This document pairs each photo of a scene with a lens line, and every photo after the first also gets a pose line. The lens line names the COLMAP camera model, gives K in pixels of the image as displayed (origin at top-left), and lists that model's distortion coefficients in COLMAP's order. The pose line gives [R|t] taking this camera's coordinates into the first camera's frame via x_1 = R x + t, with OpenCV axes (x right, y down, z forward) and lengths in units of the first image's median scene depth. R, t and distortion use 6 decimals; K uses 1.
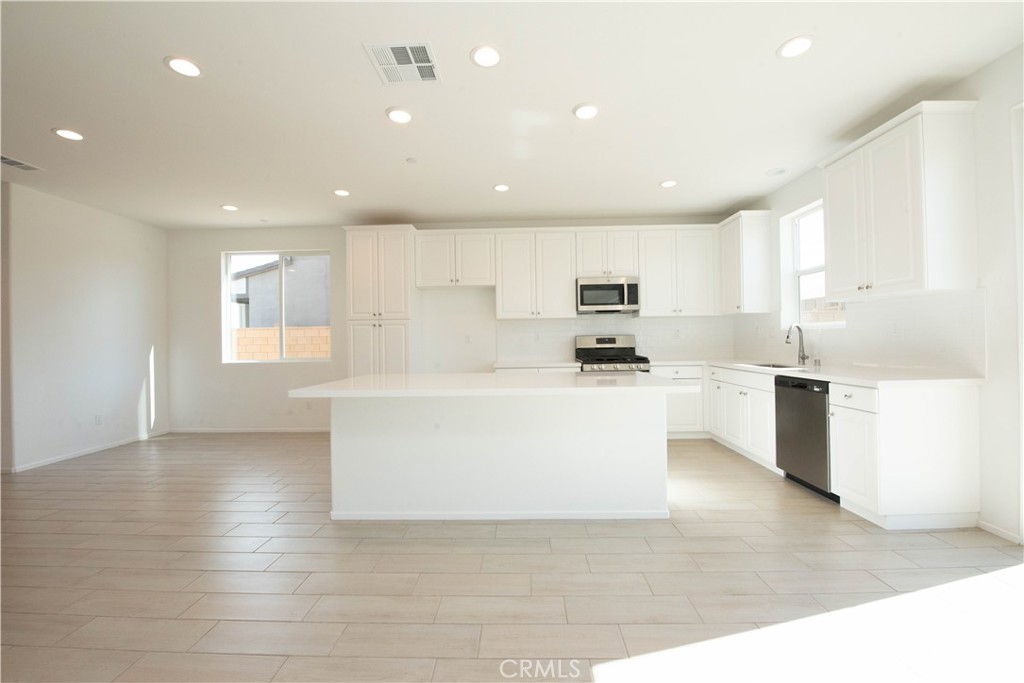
lens RADIAL K [[414.0, 0, 512.0], [0, 414.0, 341.5], [0, 0, 1]] dist [-0.000353, -0.000034]
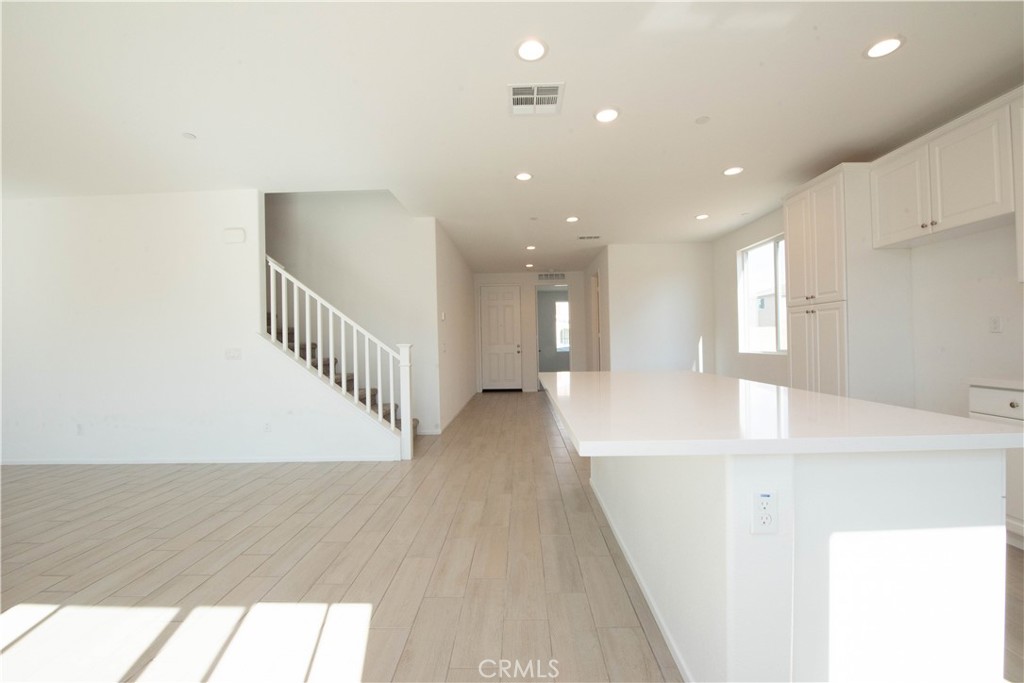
lens RADIAL K [[414.0, 0, 512.0], [0, 414.0, 341.5], [0, 0, 1]] dist [-0.000353, -0.000034]
pose [[0.006825, 0.017989, -0.999815, 0.440456], [0.018825, 0.999659, 0.018114, -0.008486], [0.999800, -0.018945, 0.006484, 0.439430]]
